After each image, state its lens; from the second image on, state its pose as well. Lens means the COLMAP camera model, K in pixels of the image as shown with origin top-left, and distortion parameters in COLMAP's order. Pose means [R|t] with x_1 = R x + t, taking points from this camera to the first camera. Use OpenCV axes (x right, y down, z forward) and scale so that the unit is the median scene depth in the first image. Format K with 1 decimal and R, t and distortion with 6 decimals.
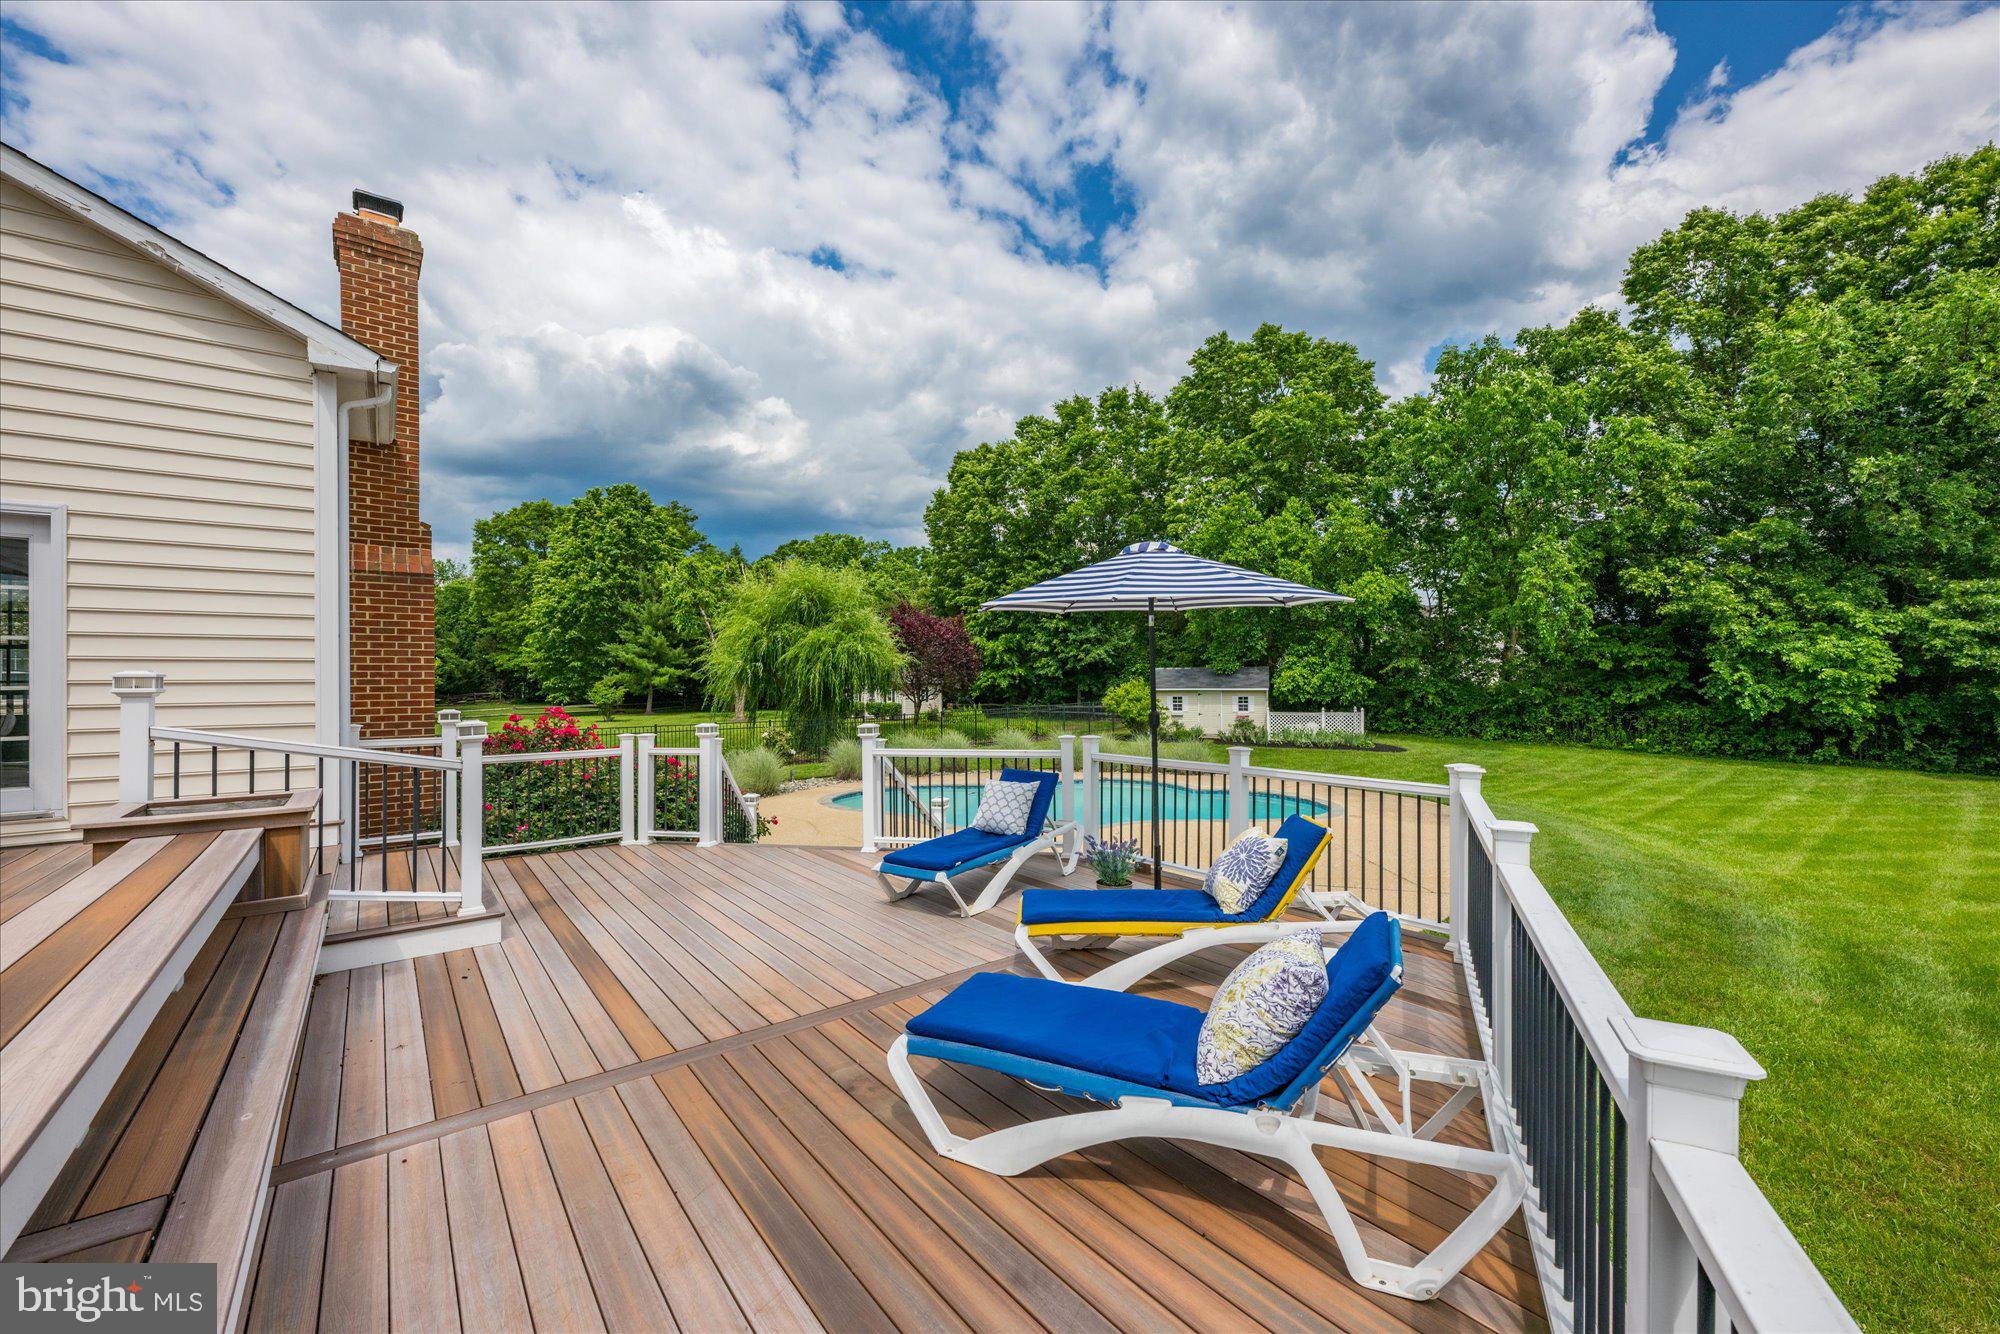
lens RADIAL K [[817.4, 0, 1028.6], [0, 817.4, 669.7], [0, 0, 1]] dist [0.000093, 0.000176]
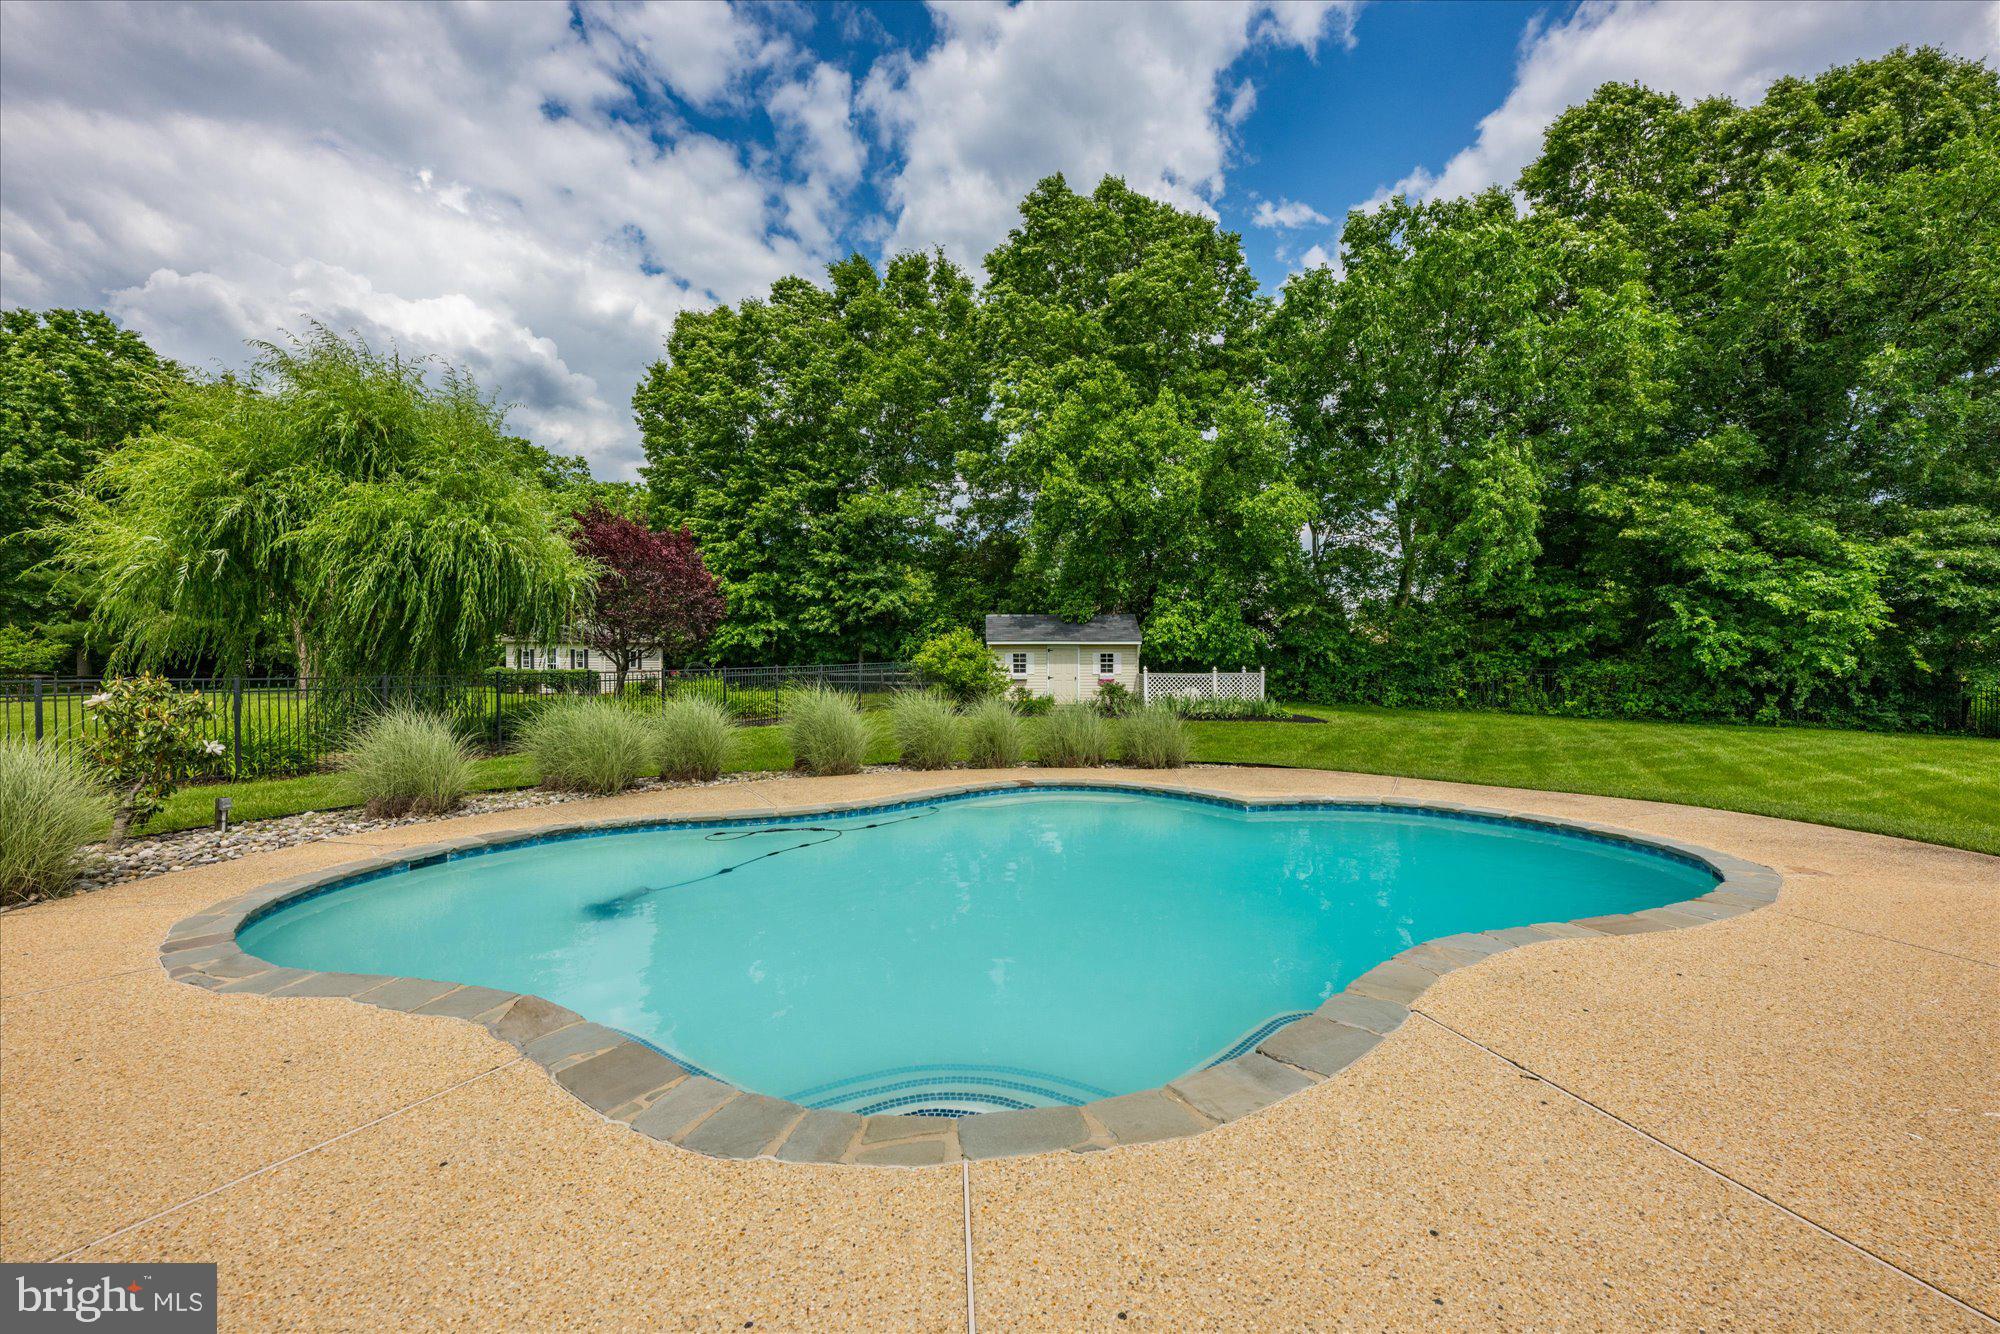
lens RADIAL K [[855.4, 0, 995.4], [0, 855.4, 660.0], [0, 0, 1]] dist [-0.001014, 0.000038]
pose [[0.964593, -0.002560, 0.263732, -0.032603], [-0.000418, 0.999937, 0.011234, 0.030667], [-0.263744, -0.010946, 0.964531, 0.295678]]
